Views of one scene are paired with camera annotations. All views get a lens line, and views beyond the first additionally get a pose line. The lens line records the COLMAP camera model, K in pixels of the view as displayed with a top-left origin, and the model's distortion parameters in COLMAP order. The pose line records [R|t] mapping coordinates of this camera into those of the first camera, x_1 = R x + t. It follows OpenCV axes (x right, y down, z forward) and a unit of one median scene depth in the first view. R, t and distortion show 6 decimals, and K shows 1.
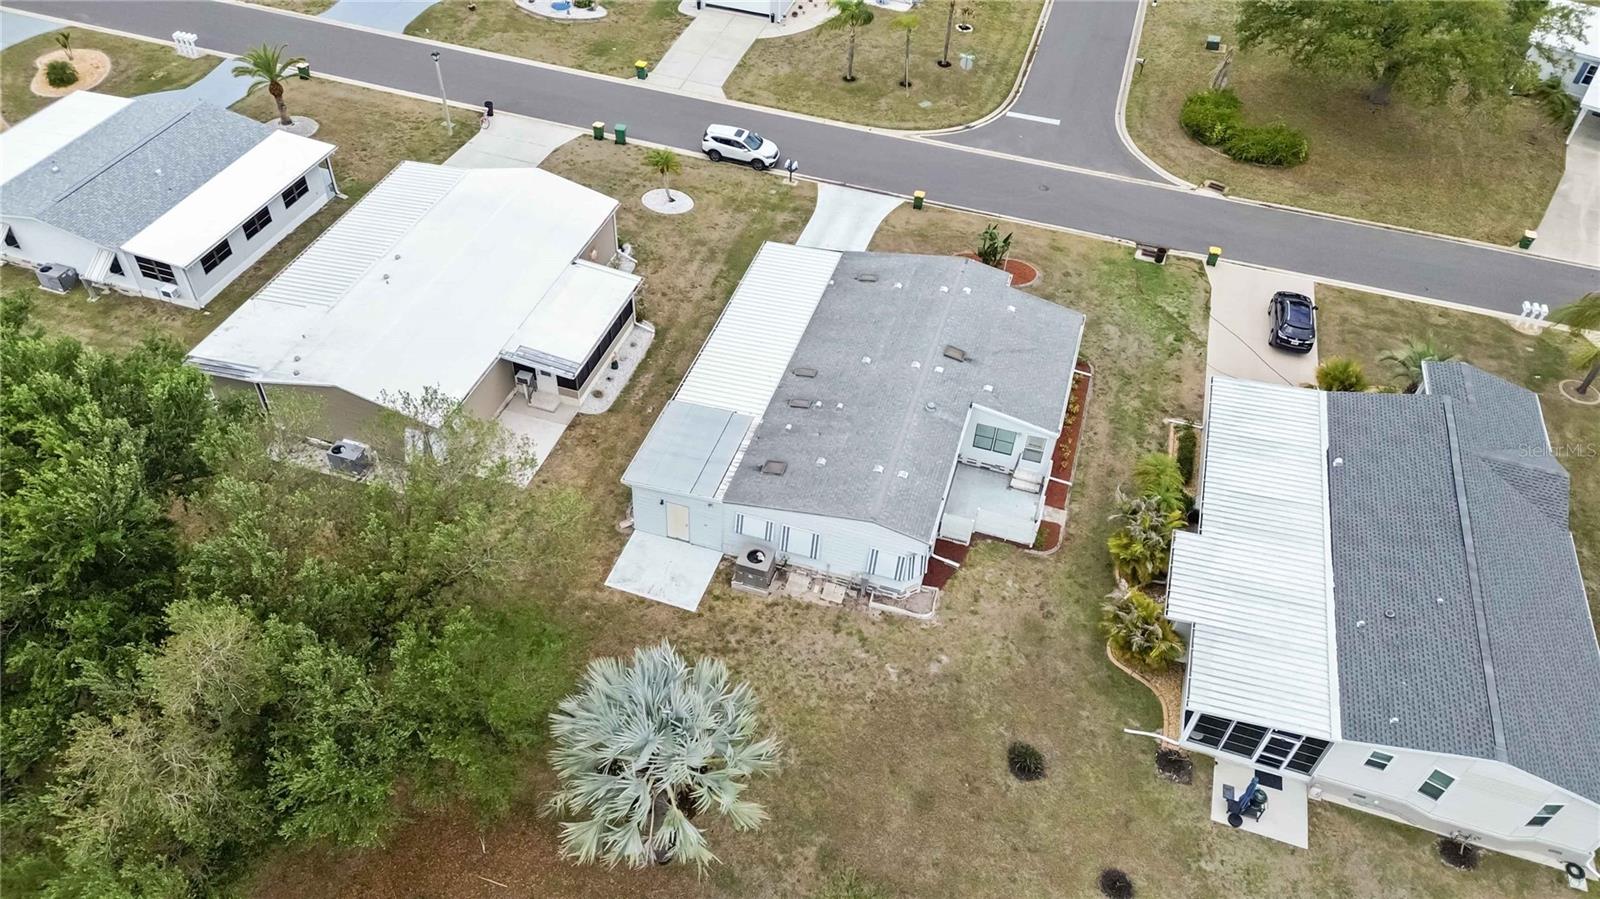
lens RADIAL K [[1124.5, 0, 795.4], [0, 1124.5, 453.3], [0, 0, 1]] dist [0.088564, -0.096490]
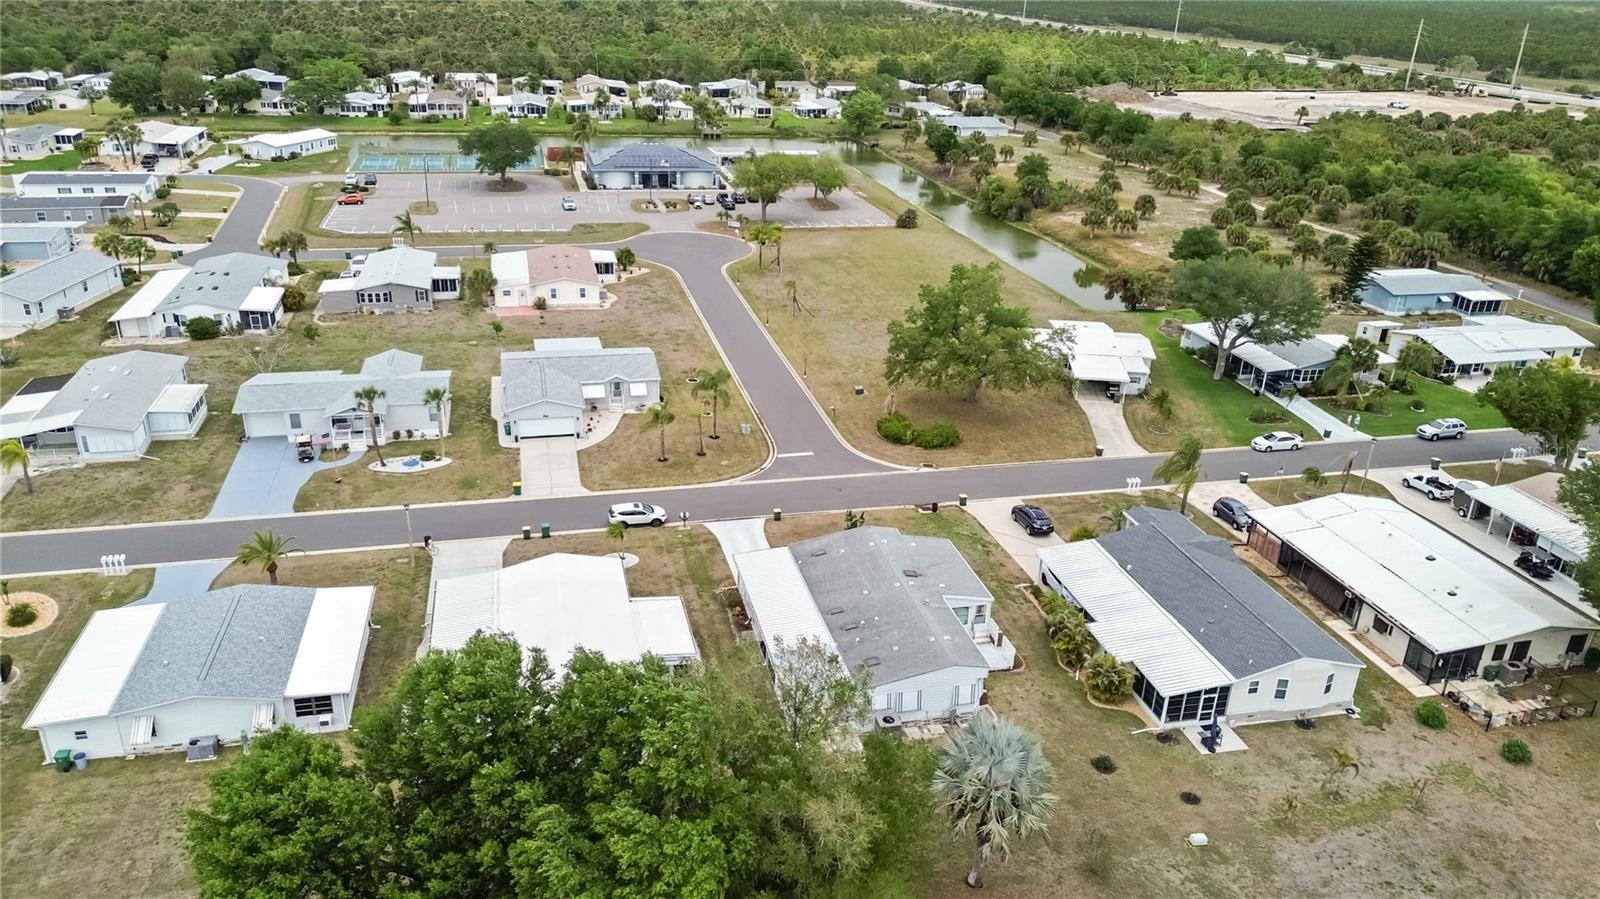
lens RADIAL K [[1126.5, 0, 794.3], [0, 1126.5, 451.9], [0, 0, 1]] dist [0.081839, -0.084415]
pose [[0.860687, -0.218134, 0.460039, -0.635549], [0.361643, 0.897943, -0.250826, 0.087152], [-0.358375, 0.382252, 0.851734, -0.316254]]
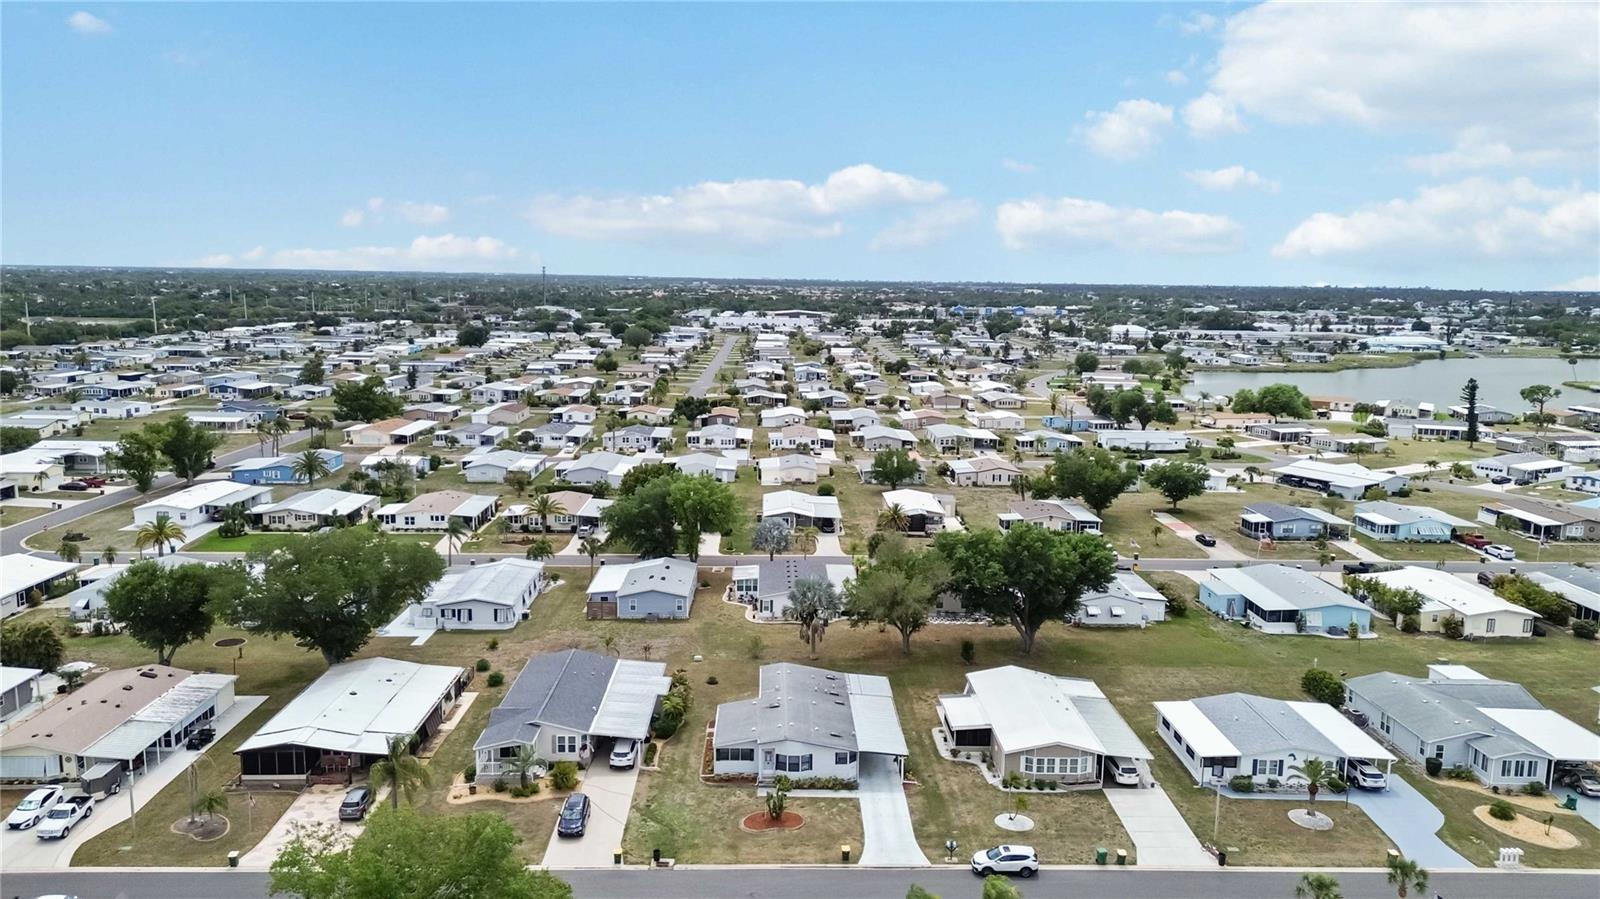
lens RADIAL K [[1124.5, 0, 795.4], [0, 1124.5, 453.3], [0, 0, 1]] dist [0.088564, -0.096490]
pose [[-0.947409, -0.008647, -0.319908, 0.711116], [-0.261986, 0.595050, 0.759789, -1.788672], [0.183792, 0.803642, -0.566021, 1.675905]]
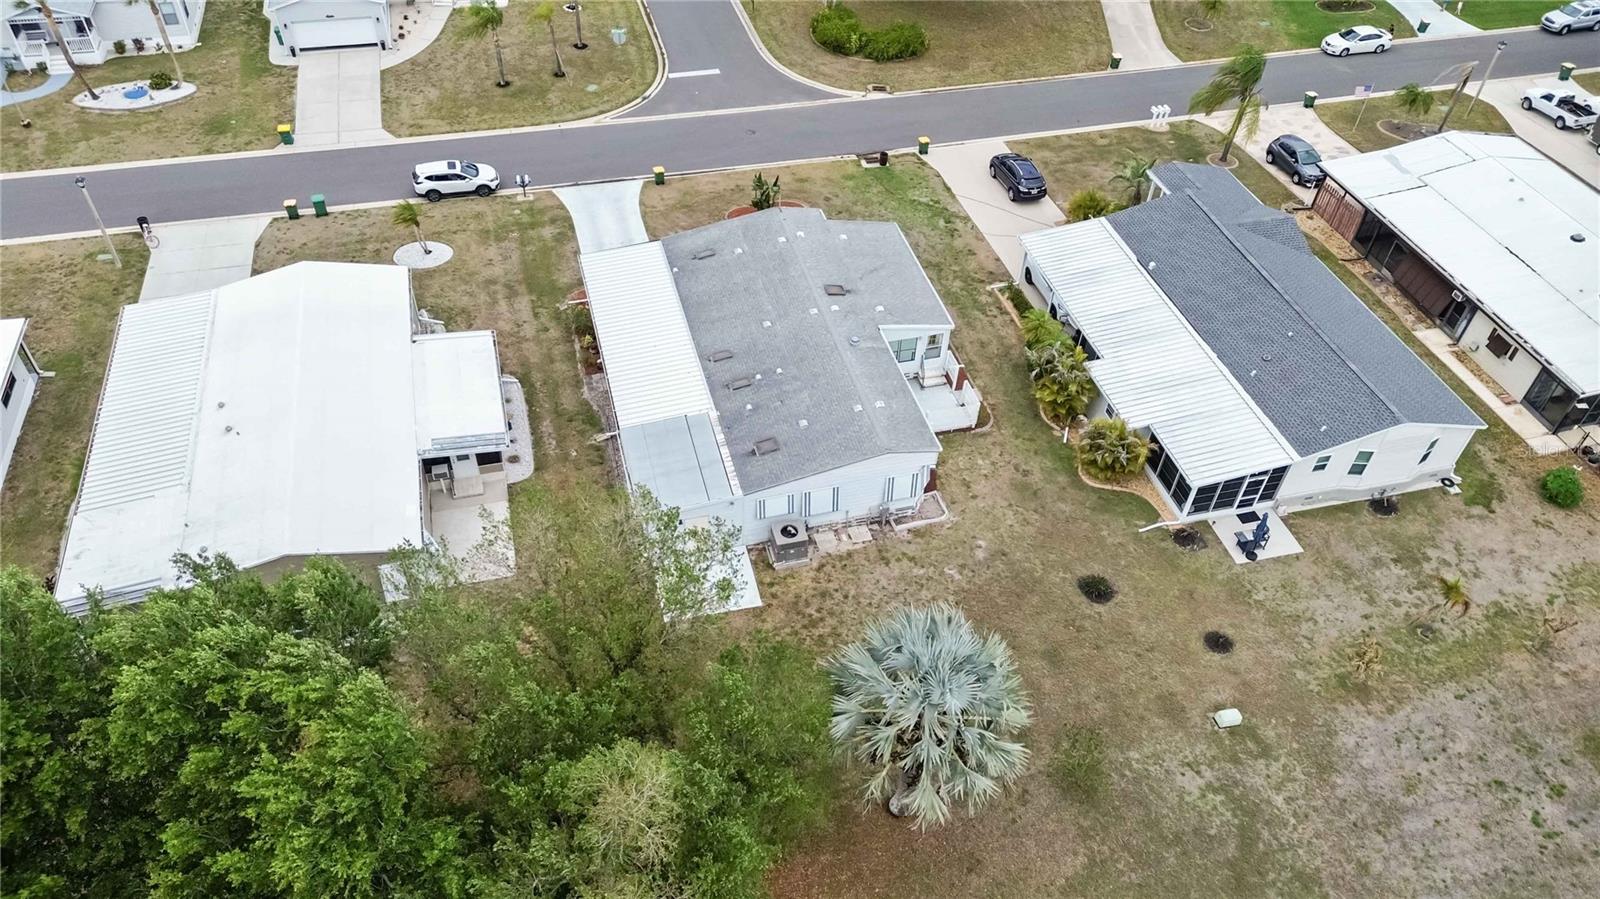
lens RADIAL K [[1126.5, 0, 794.3], [0, 1126.5, 451.9], [0, 0, 1]] dist [0.081839, -0.084415]
pose [[0.847133, -0.384252, 0.367038, -0.318005], [0.375689, 0.921581, 0.097704, -0.061763], [-0.375798, 0.055124, 0.925061, 0.036119]]
